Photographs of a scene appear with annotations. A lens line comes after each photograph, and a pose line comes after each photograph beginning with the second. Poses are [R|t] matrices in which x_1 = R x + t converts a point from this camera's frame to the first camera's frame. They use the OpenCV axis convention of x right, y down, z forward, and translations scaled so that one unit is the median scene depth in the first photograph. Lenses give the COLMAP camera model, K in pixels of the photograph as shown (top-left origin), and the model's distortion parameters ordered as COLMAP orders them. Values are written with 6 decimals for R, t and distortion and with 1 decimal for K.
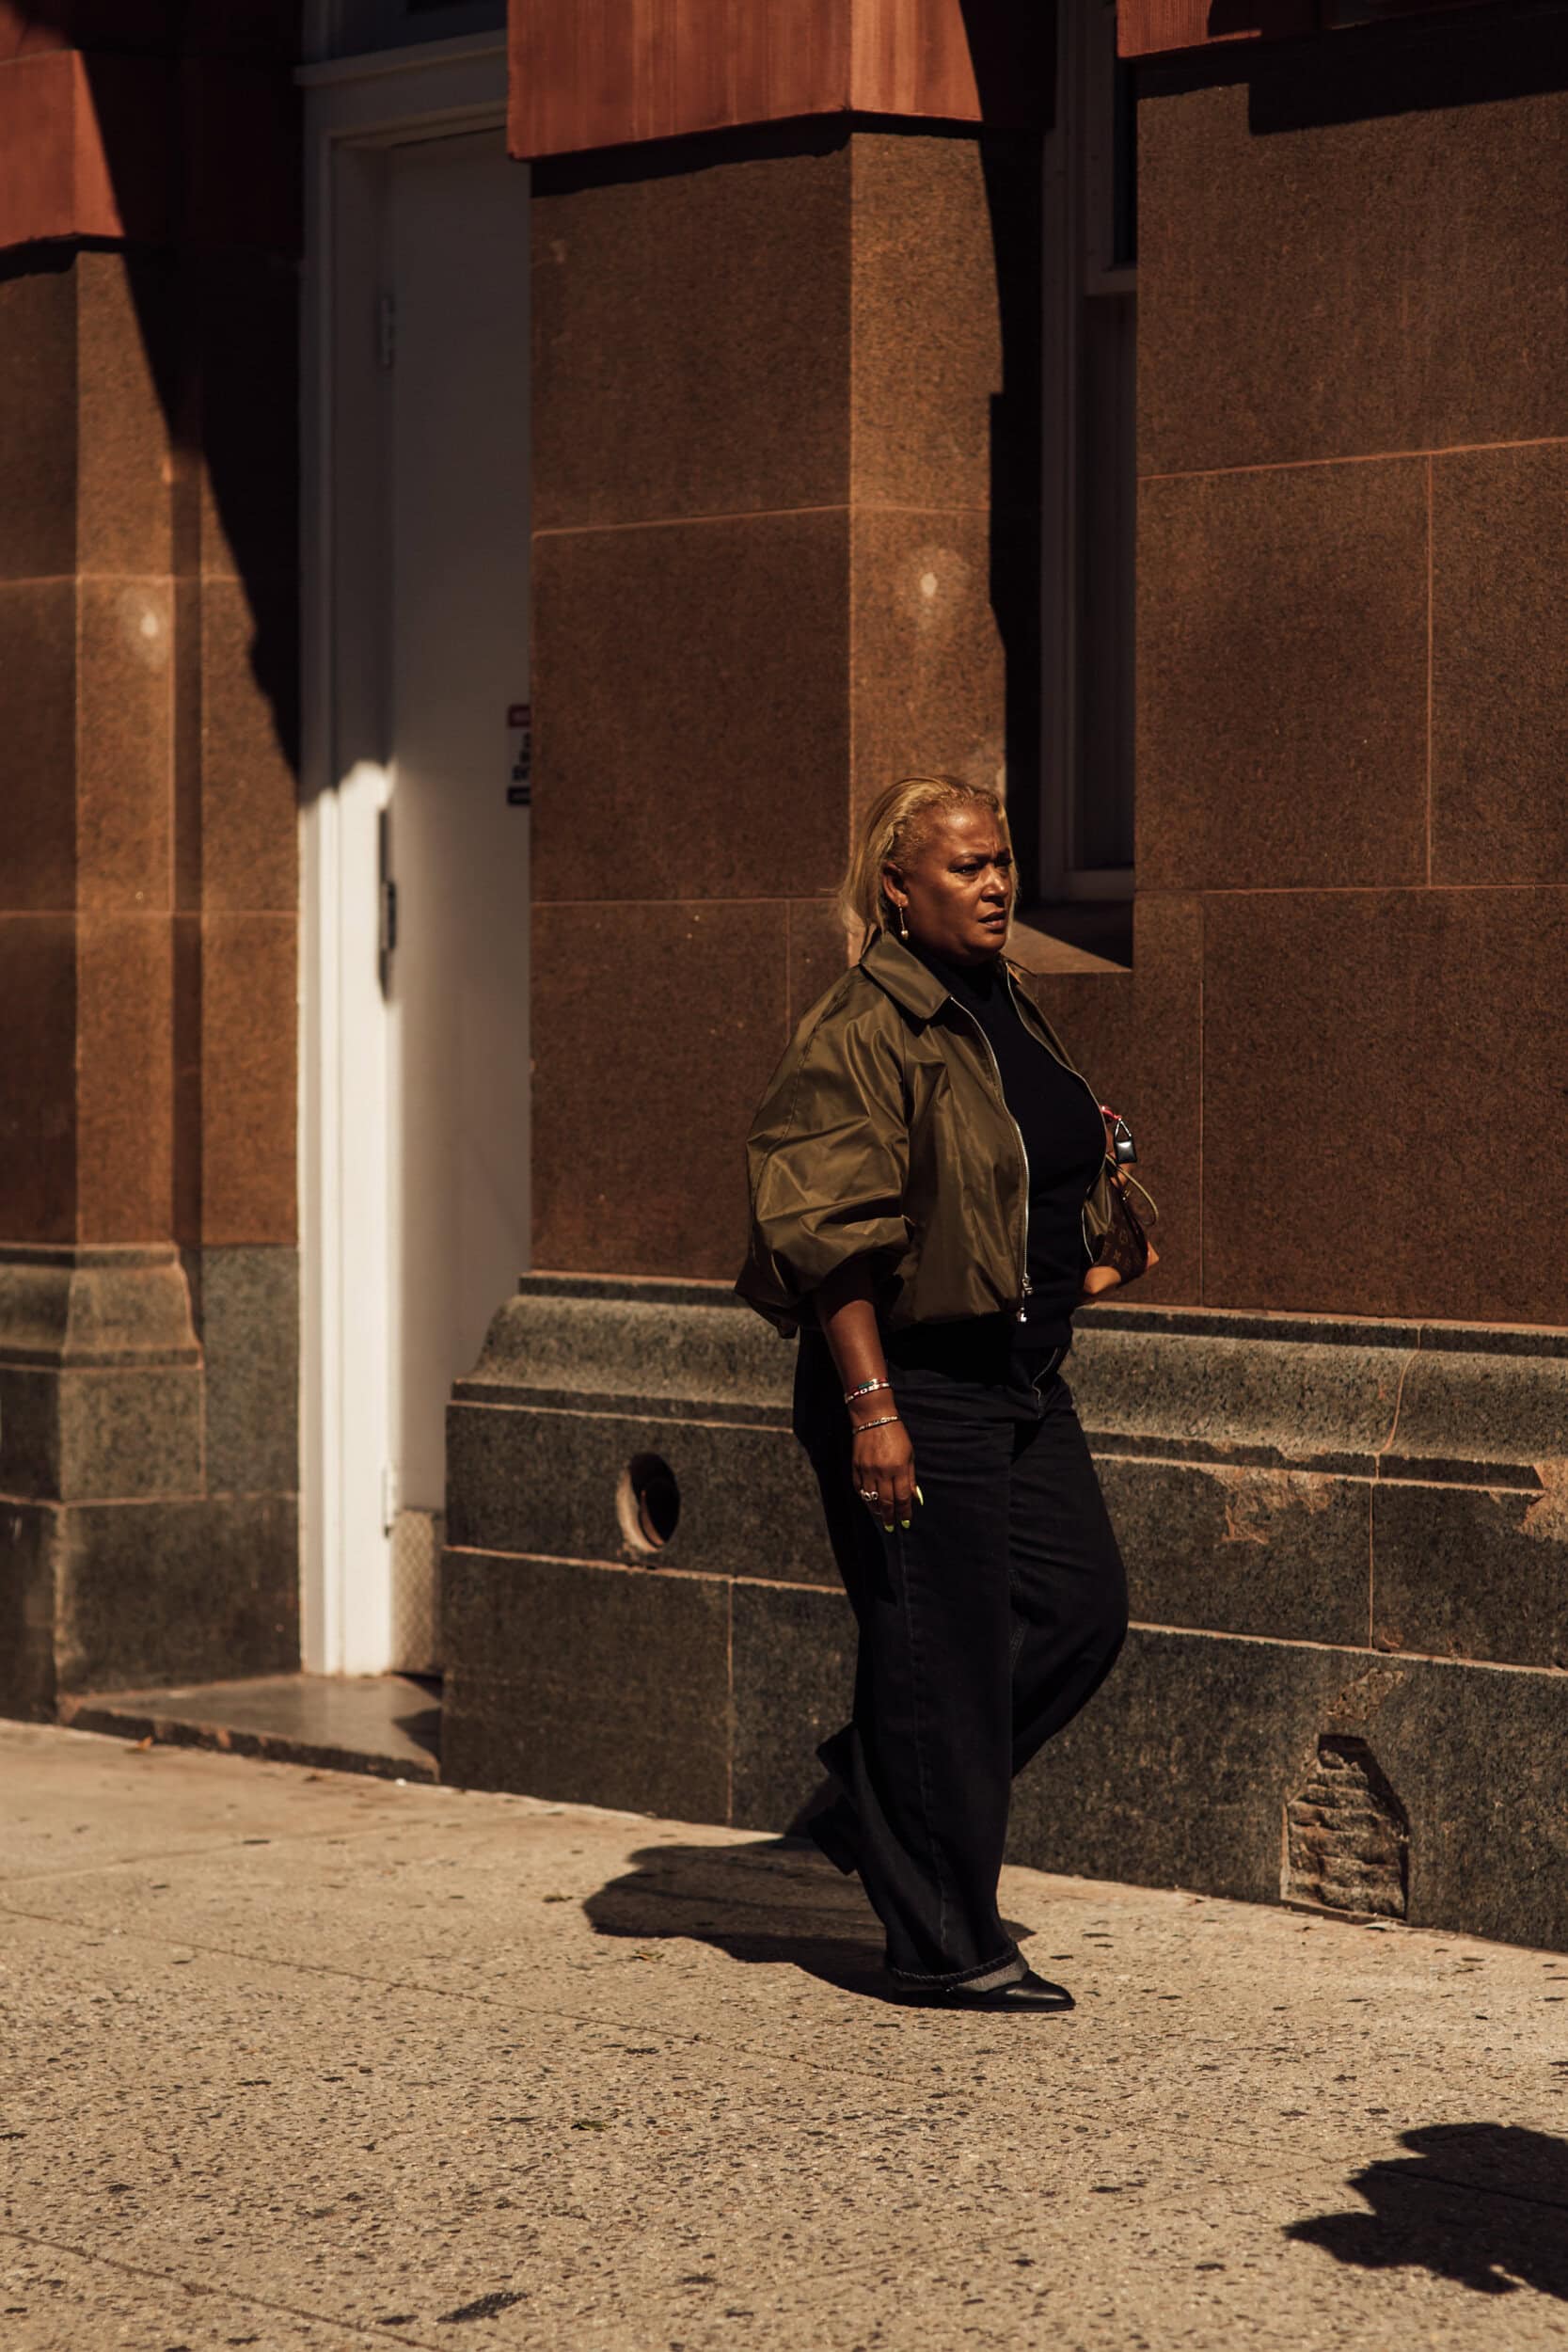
lens RADIAL K [[6759.1, 0, 785.7], [0, 6759.1, 1320.0], [0, 0, 1]] dist [-0.010336, -0.278534]
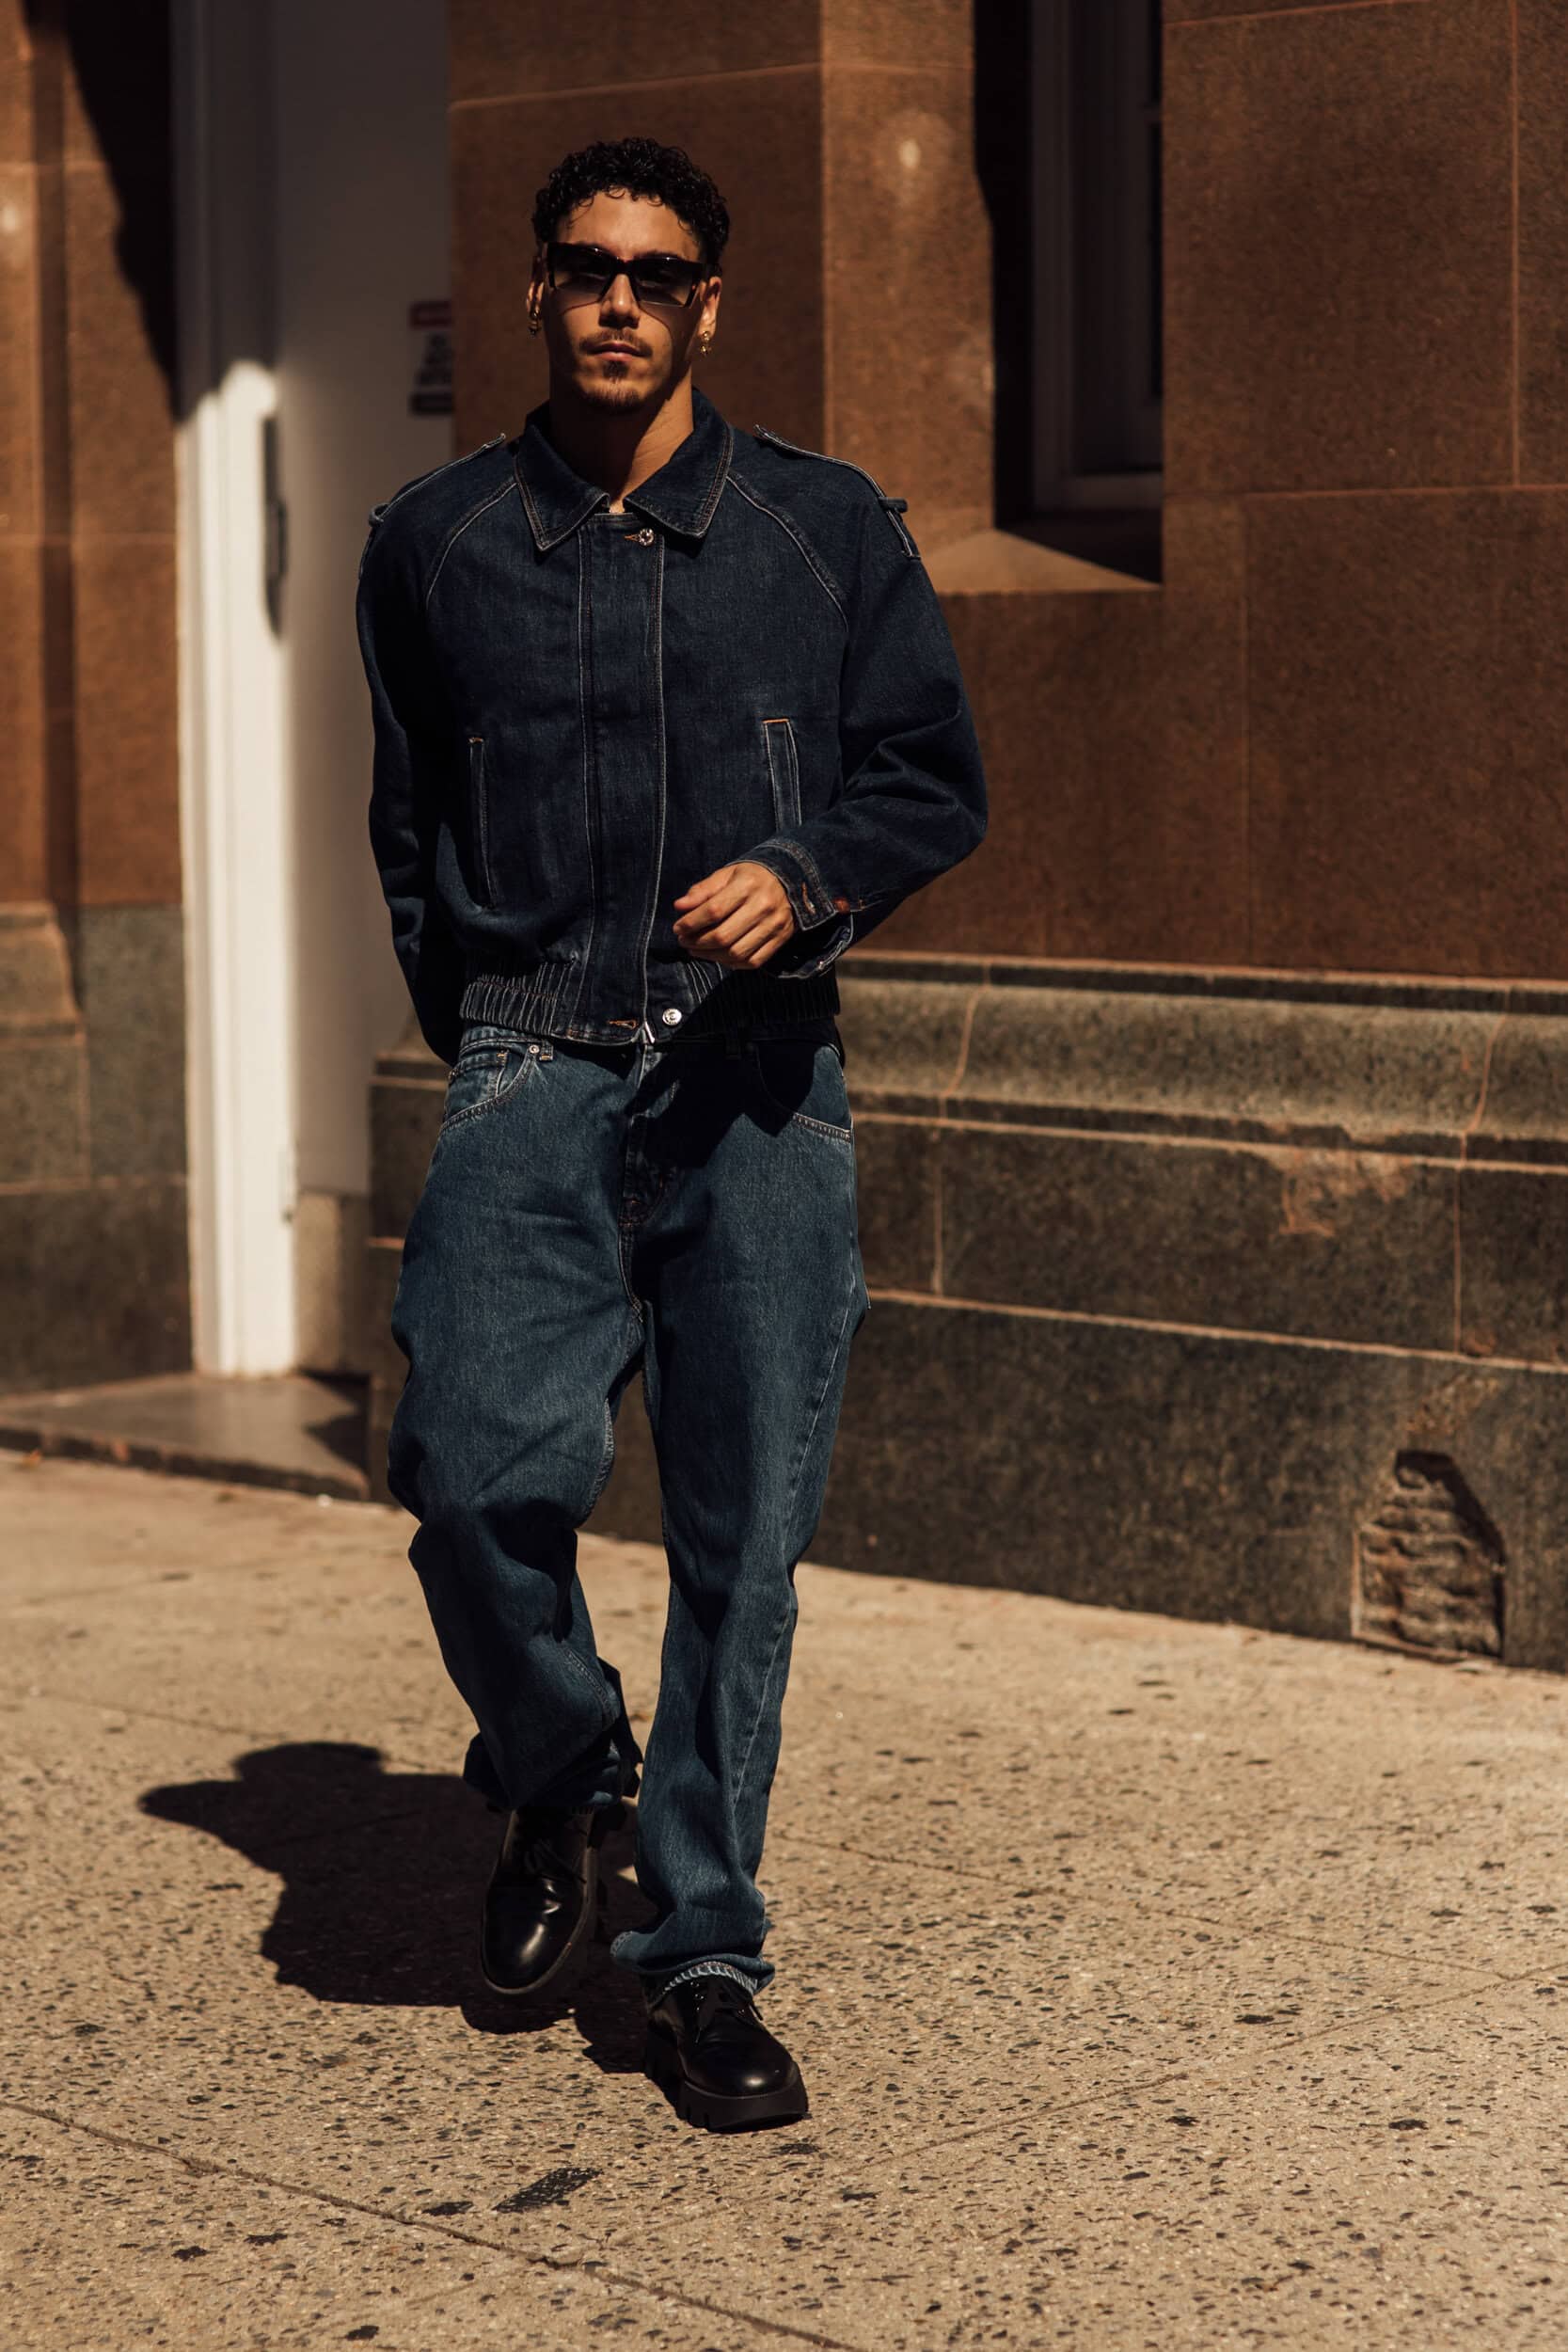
lens RADIAL K [[6574.0, 0, 679.3], [0, 6574.0, 1308.4], [0, 0, 1]] dist [-0.007843, -0.412742]
pose [[0.999601, -0.015483, 0.023619, -0.034714], [0.014149, 0.998352, 0.055614, -0.006428], [-0.024441, -0.055257, 0.998173, 0.142981]]
